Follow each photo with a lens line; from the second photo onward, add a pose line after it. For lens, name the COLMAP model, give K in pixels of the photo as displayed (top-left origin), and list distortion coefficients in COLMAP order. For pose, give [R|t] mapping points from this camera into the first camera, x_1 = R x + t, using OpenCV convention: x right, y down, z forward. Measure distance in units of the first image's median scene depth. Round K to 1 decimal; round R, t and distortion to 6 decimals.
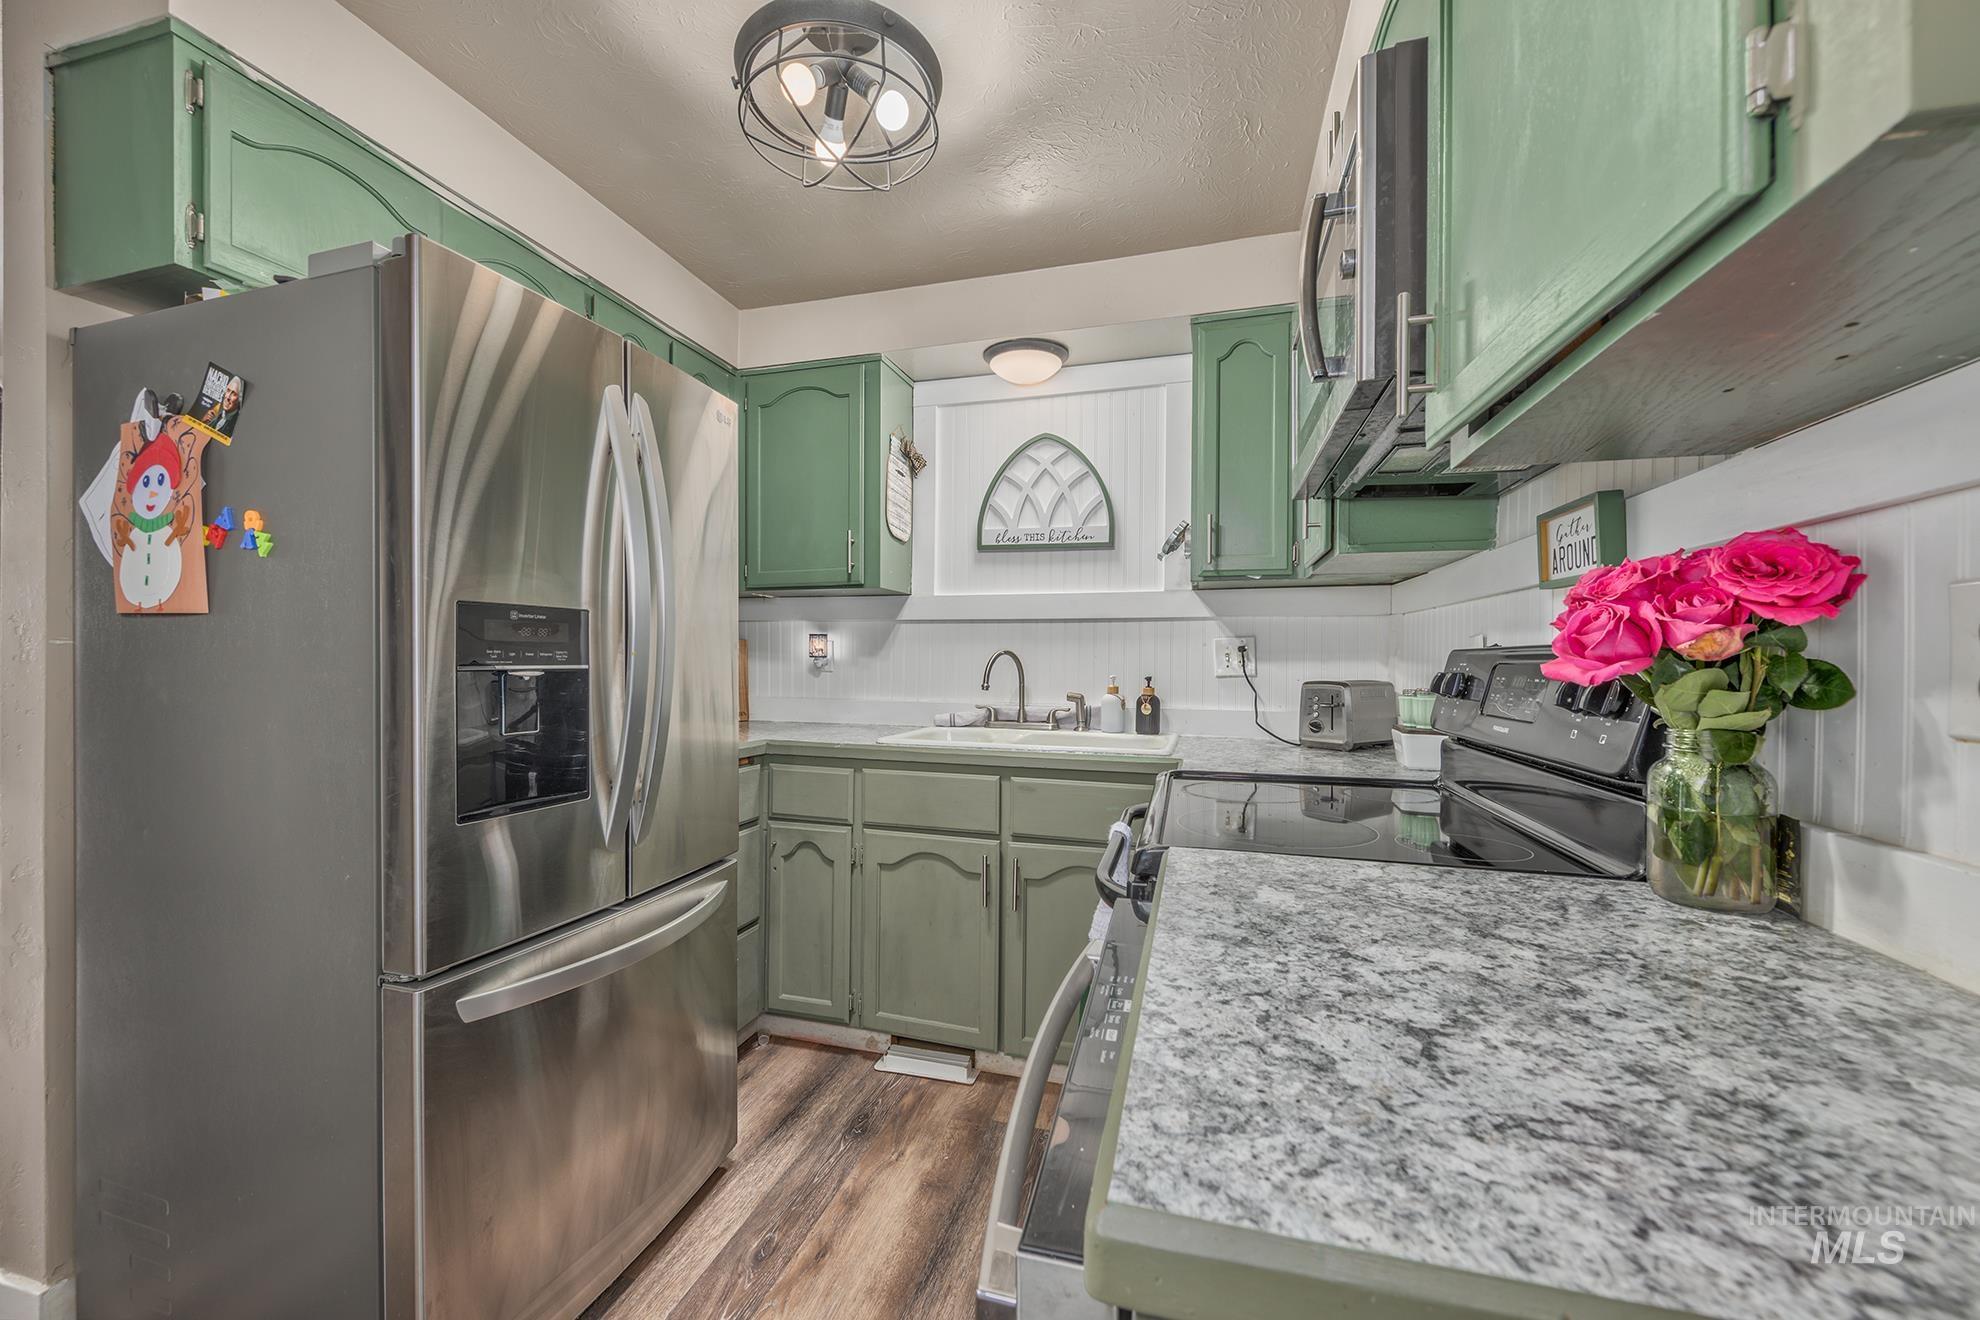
lens RADIAL K [[814.9, 0, 978.5], [0, 814.9, 633.4], [0, 0, 1]] dist [0.001949, -0.000438]
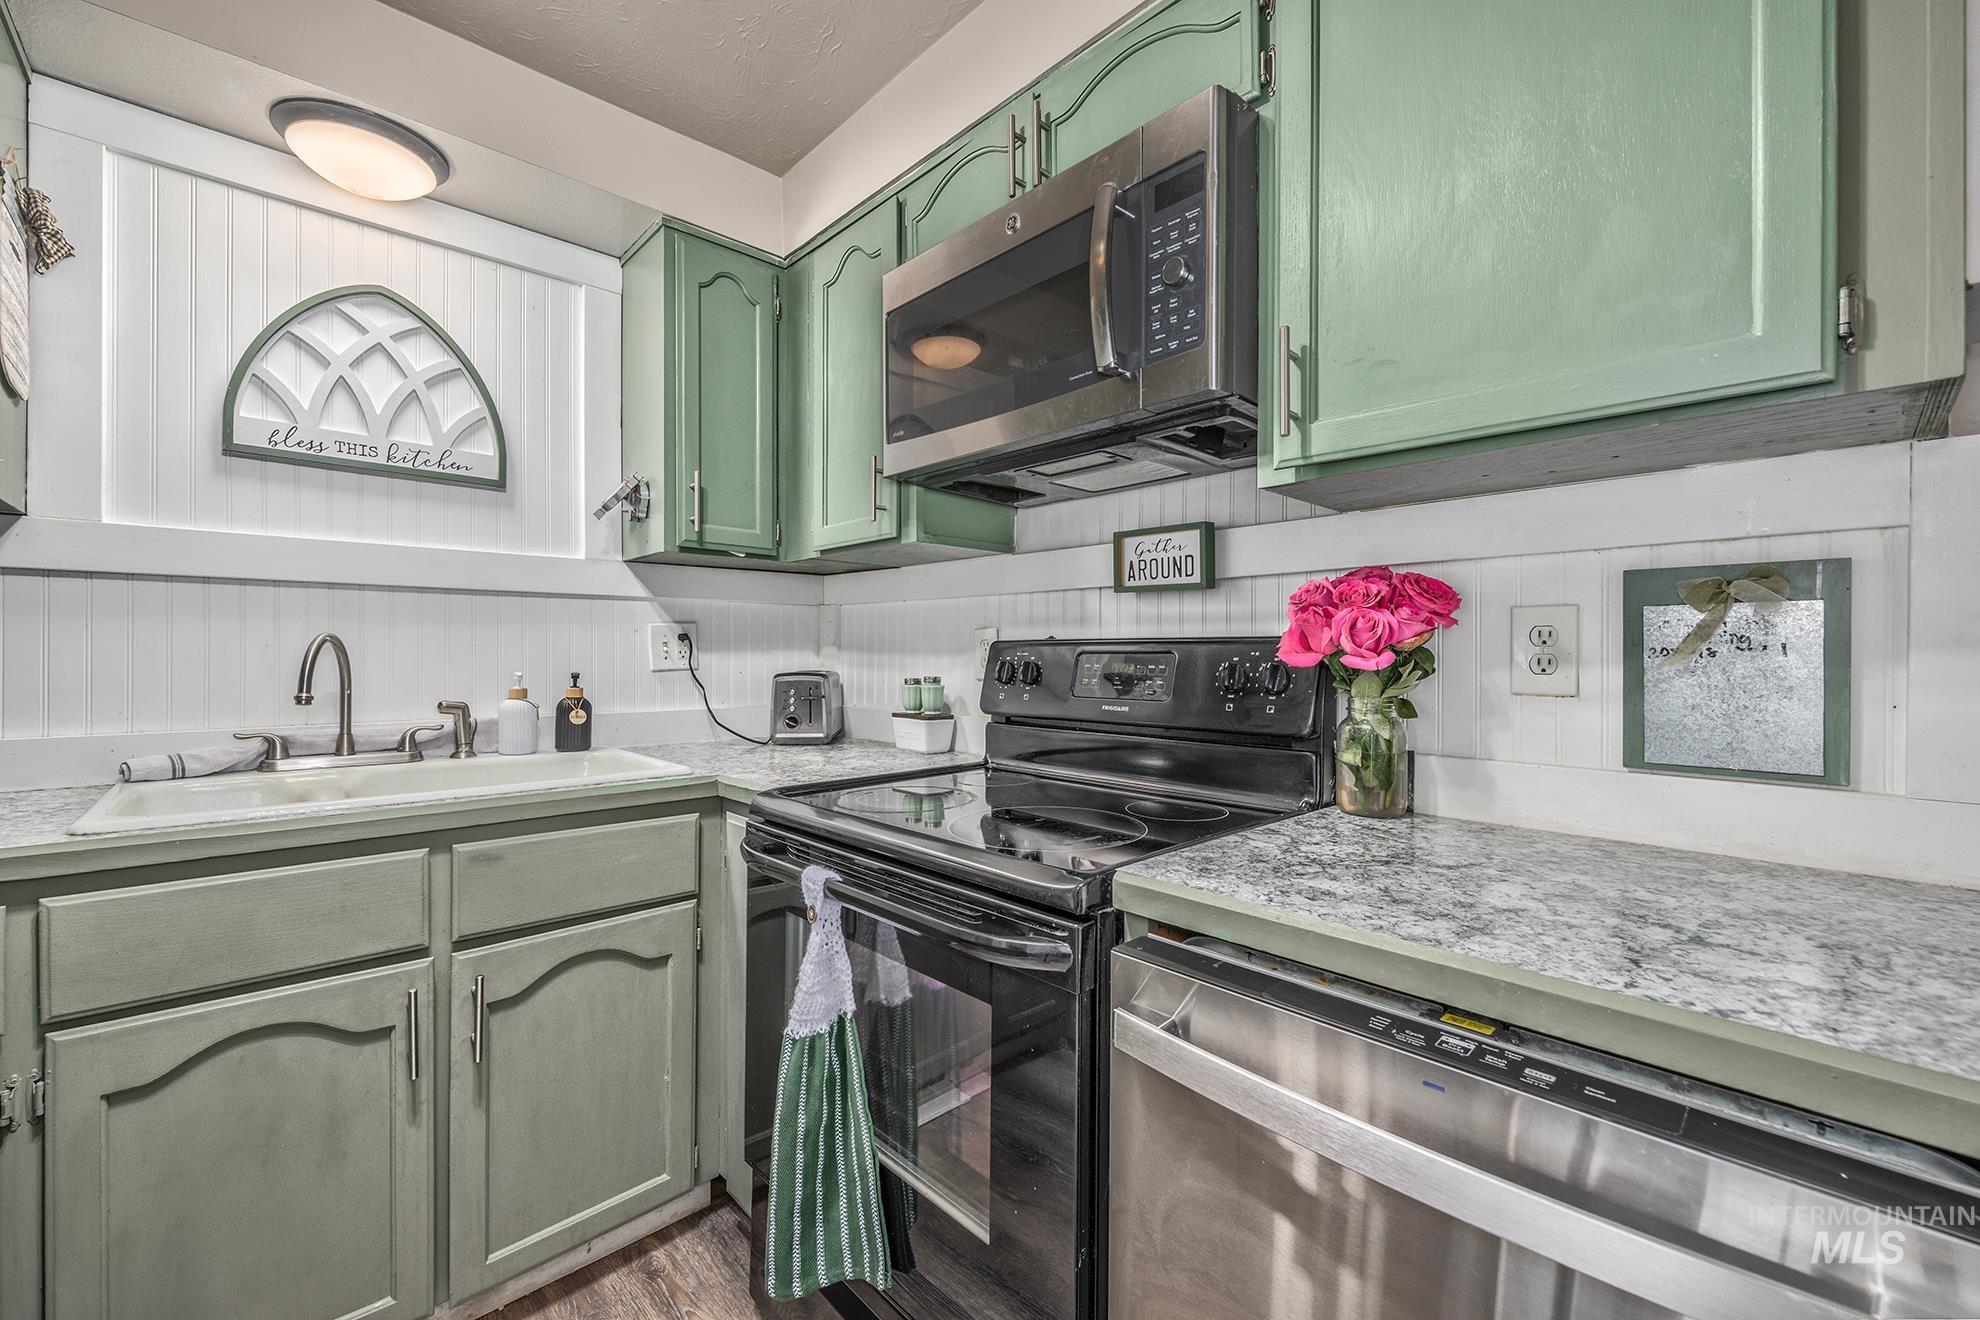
lens RADIAL K [[809.0, 0, 1011.3], [0, 809.0, 637.1], [0, 0, 1]] dist [0.000813, -0.001564]
pose [[0.478909, 0.010843, 0.877797, -0.278595], [-0.027677, 0.999613, 0.002752, 0.008440], [-0.877428, -0.025612, 0.479024, 0.340264]]
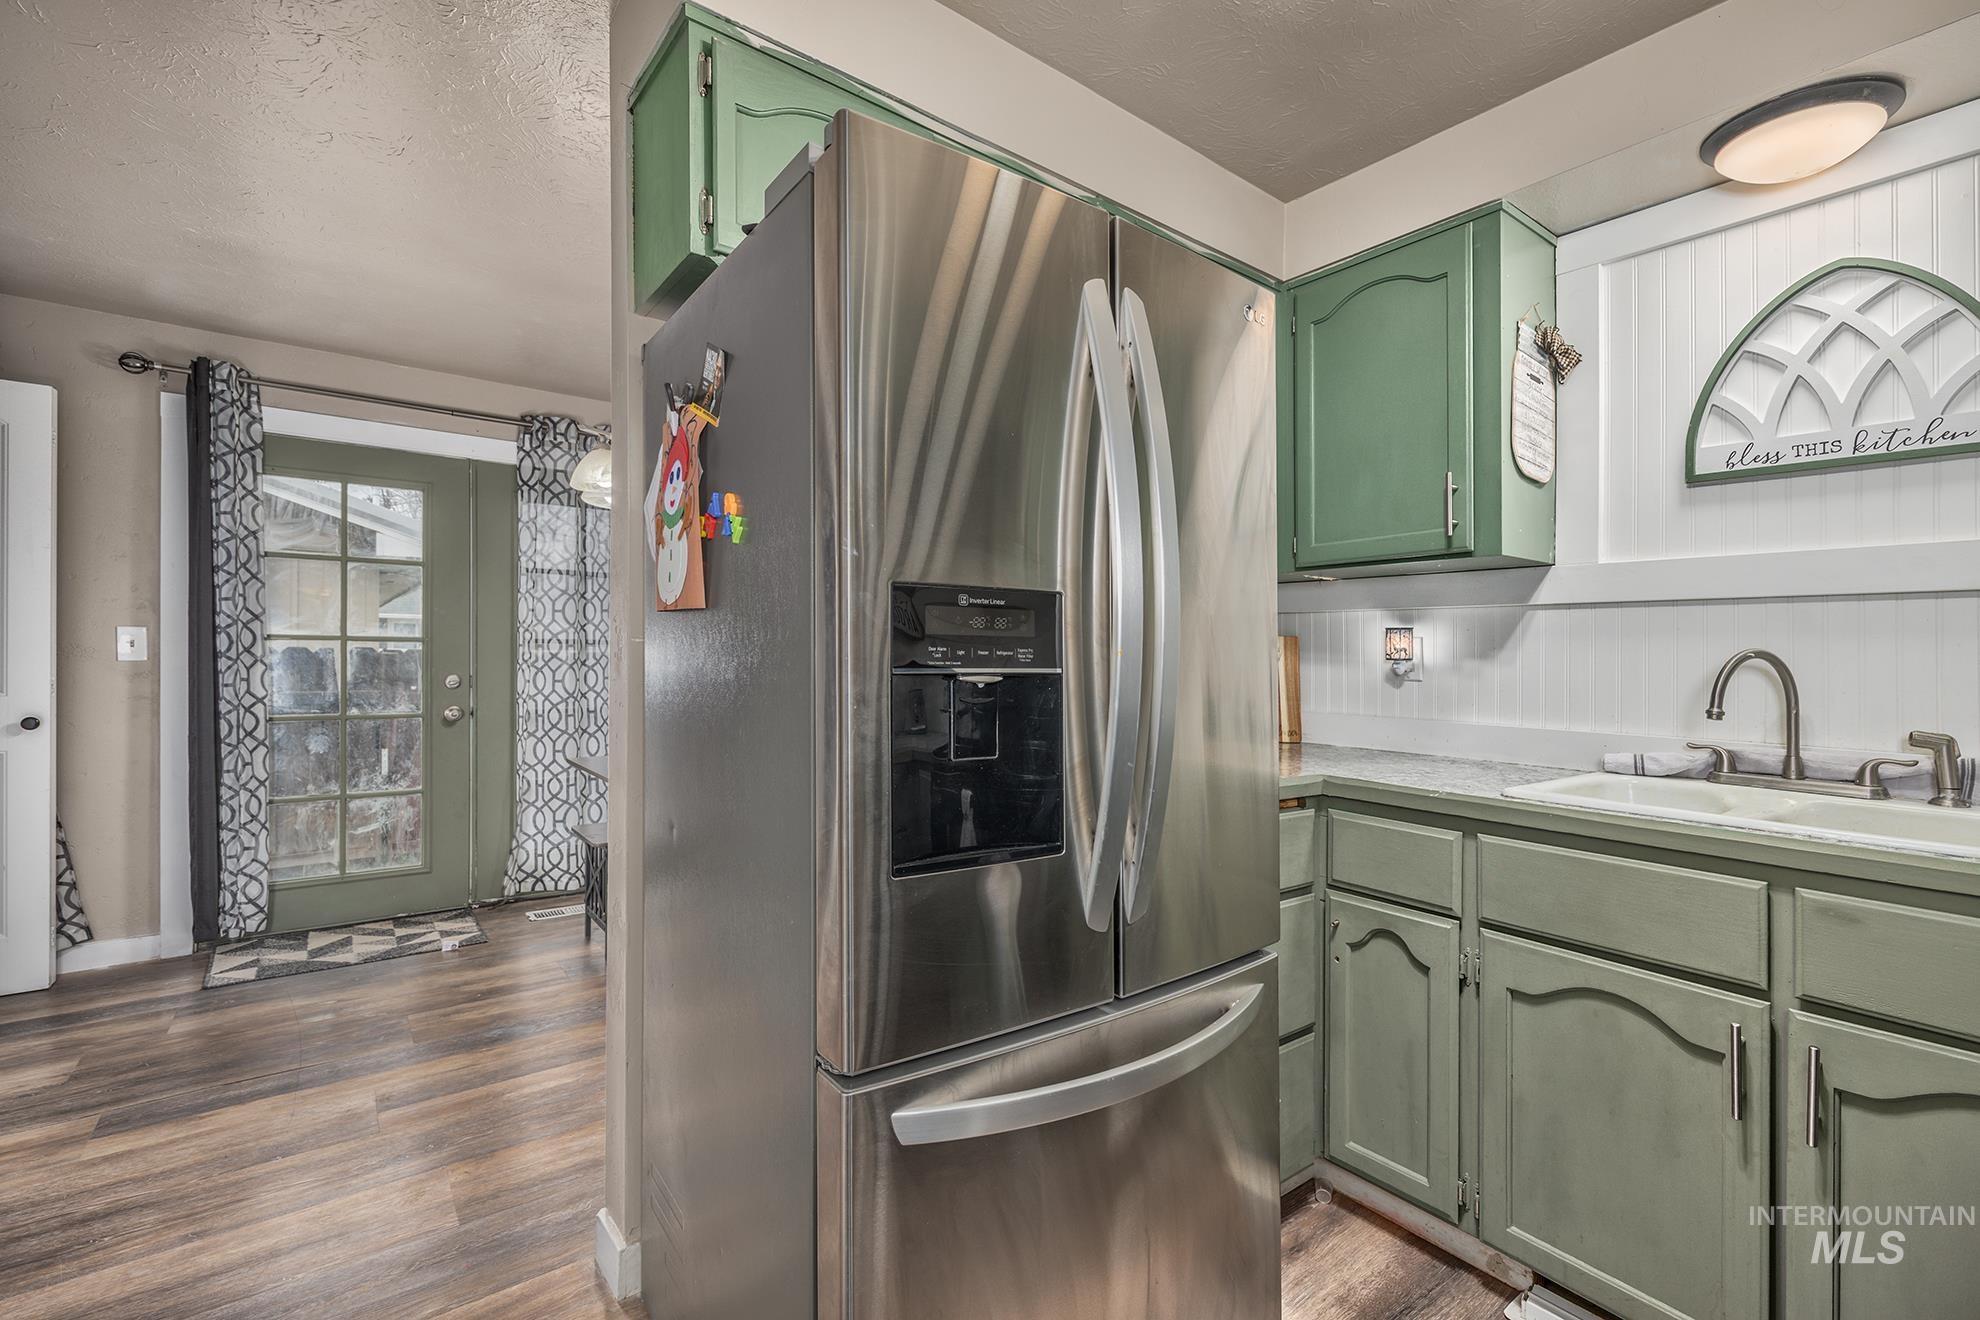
lens RADIAL K [[880.2, 0, 989.7], [0, 880.2, 639.2], [0, 0, 1]] dist [0.002072, -0.002430]
pose [[0.811251, -0.005313, -0.584674, -0.048714], [0.009200, 0.999951, 0.003678, 0.006183], [0.584626, -0.008363, 0.811260, 0.216410]]
